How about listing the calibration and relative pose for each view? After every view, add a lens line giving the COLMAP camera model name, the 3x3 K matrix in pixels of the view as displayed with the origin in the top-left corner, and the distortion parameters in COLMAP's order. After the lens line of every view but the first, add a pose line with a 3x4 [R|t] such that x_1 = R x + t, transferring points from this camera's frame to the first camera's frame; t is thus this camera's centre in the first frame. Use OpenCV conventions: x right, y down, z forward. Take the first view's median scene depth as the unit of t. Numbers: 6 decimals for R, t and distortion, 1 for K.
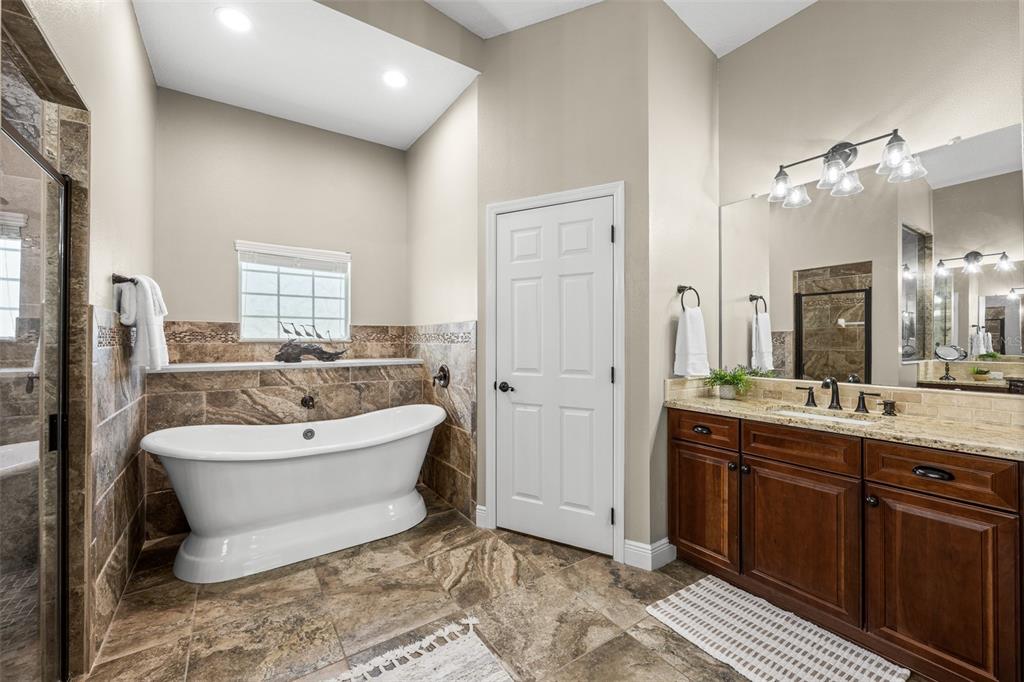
lens RADIAL K [[408.6, 0, 512.1], [0, 408.6, 338.7], [0, 0, 1]] dist [-0.000522, -0.000312]
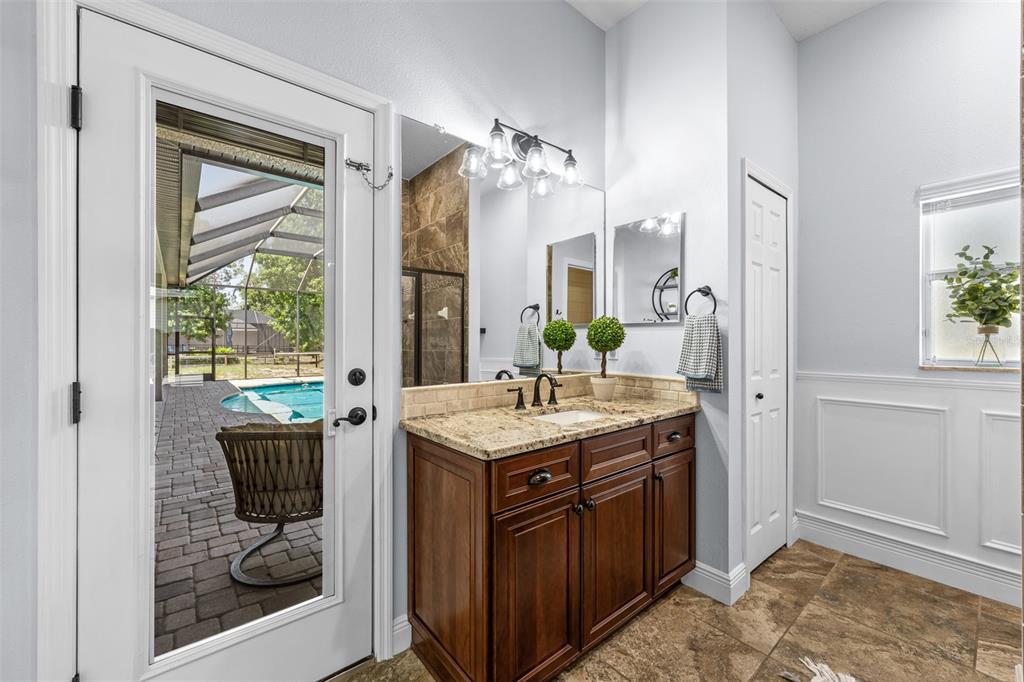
lens RADIAL K [[403.2, 0, 509.3], [0, 403.2, 339.6], [0, 0, 1]] dist [-0.001177, -0.000101]
pose [[-0.085696, 0.002622, 0.996318, -0.129362], [-0.003285, 0.999990, -0.002915, 0.015629], [-0.996316, -0.003522, -0.085686, 1.003762]]
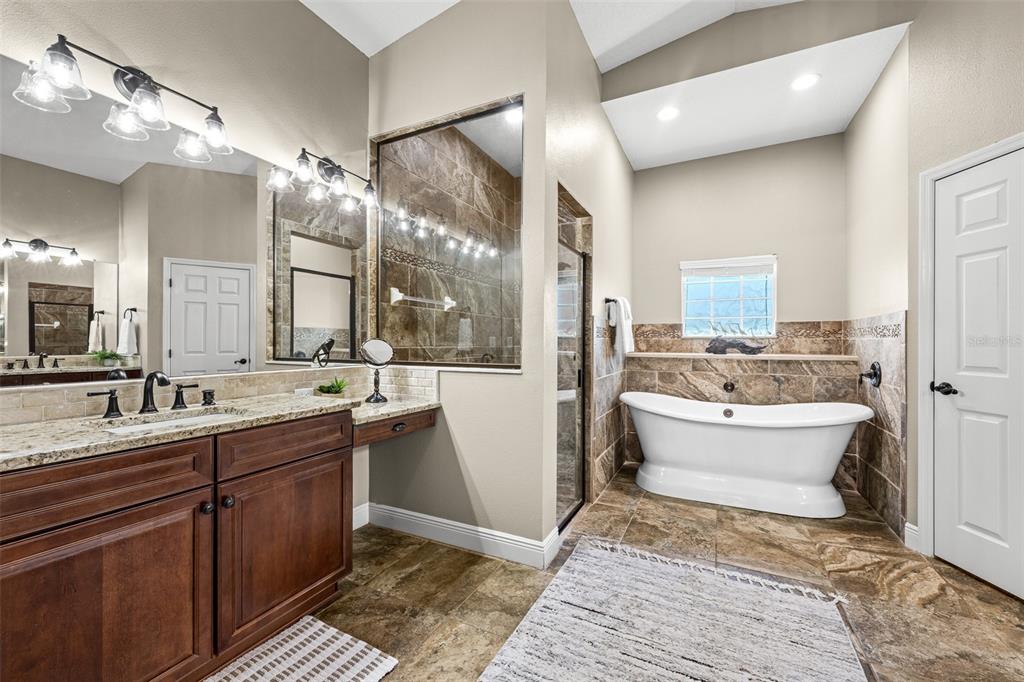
lens RADIAL K [[406.7, 0, 512.0], [0, 406.7, 341.0], [0, 0, 1]] dist [0.000211, 0.000033]
pose [[0.481790, -0.000463, -0.876287, 0.319981], [0.001253, 0.999999, 0.000161, 0.024161], [0.876286, -0.001176, 0.481790, -0.181969]]
